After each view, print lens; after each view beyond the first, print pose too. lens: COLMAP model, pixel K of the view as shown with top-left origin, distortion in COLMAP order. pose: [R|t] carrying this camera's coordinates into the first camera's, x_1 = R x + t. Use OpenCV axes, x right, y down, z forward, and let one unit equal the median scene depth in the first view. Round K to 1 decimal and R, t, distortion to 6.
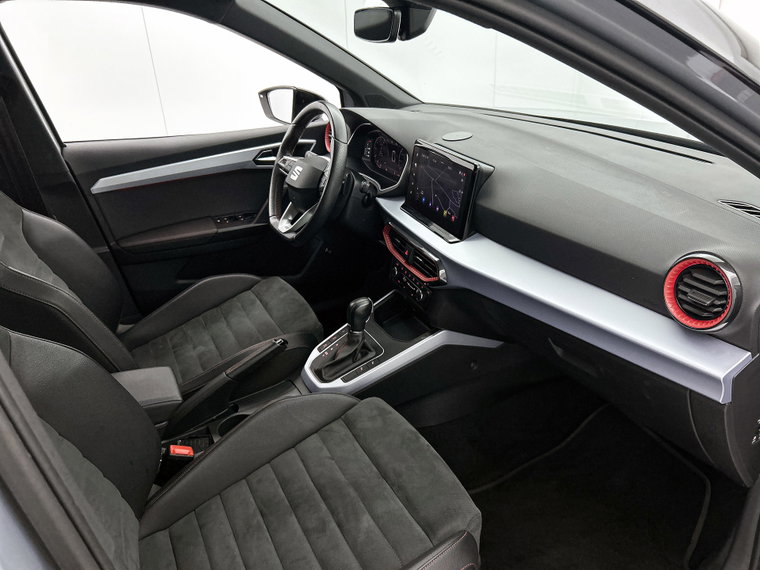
lens RADIAL K [[571.0, 0, 375.9], [0, 571.0, 285.4], [0, 0, 1]] dist [0.047178, -0.002437]
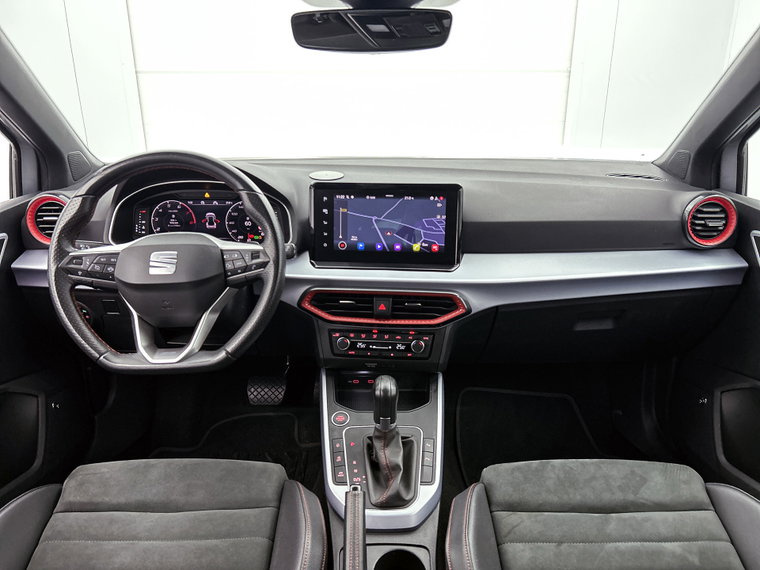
lens RADIAL K [[571.0, 0, 375.9], [0, 571.0, 285.4], [0, 0, 1]] dist [0.047178, -0.002437]
pose [[0.448262, -0.260886, 0.854985, -0.671386], [0.373709, 0.923562, 0.085878, -0.167399], [-0.812036, 0.281020, 0.511493, 0.597268]]
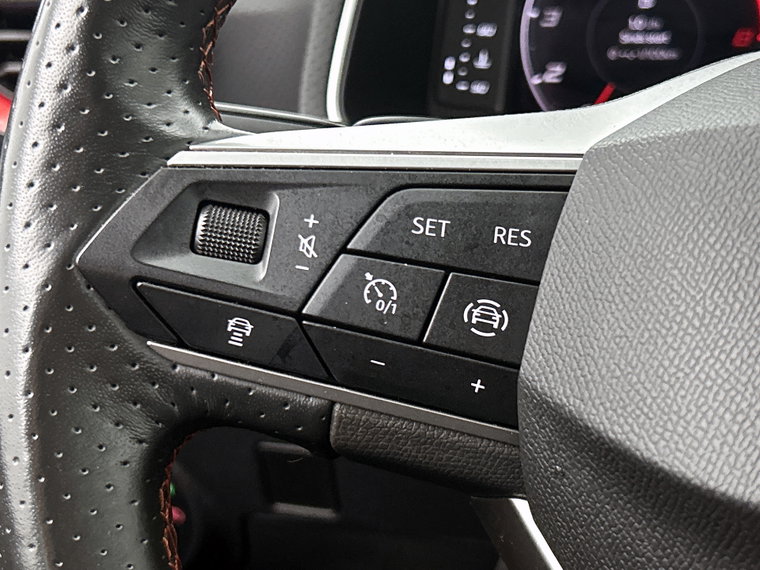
lens RADIAL K [[1170.2, 0, 380.0], [0, 1170.2, 285.0], [0, 0, 1]] dist [0.042552, -0.002842]
pose [[0.641030, -0.220872, 0.735049, -0.316313], [0.299805, 0.953670, 0.025106, -0.264138], [-0.706539, 0.204278, 0.677549, 1.145652]]
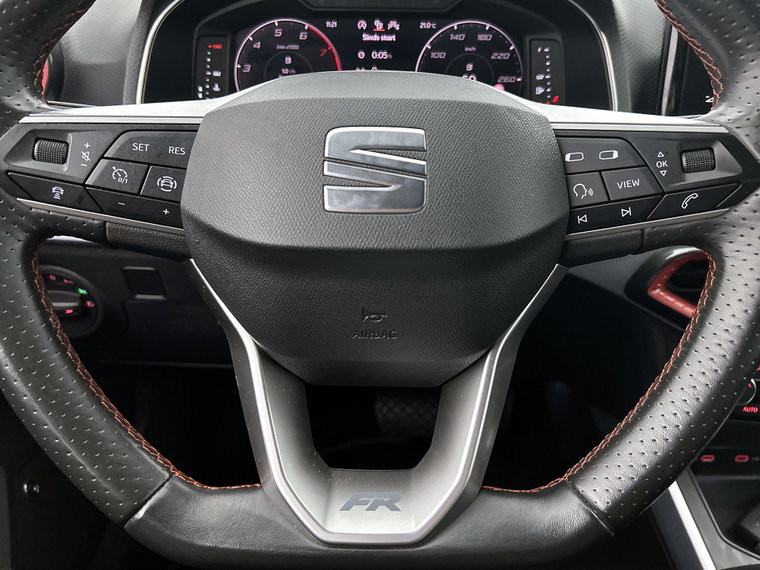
lens RADIAL K [[577.3, 0, 380.0], [0, 577.3, 285.0], [0, 0, 1]] dist [0.049467, -0.109229]
pose [[0.452733, -0.343541, 0.822808, -0.332059], [0.328877, 0.922070, 0.204028, -0.234562], [-0.828778, 0.178232, 0.530434, 1.083241]]
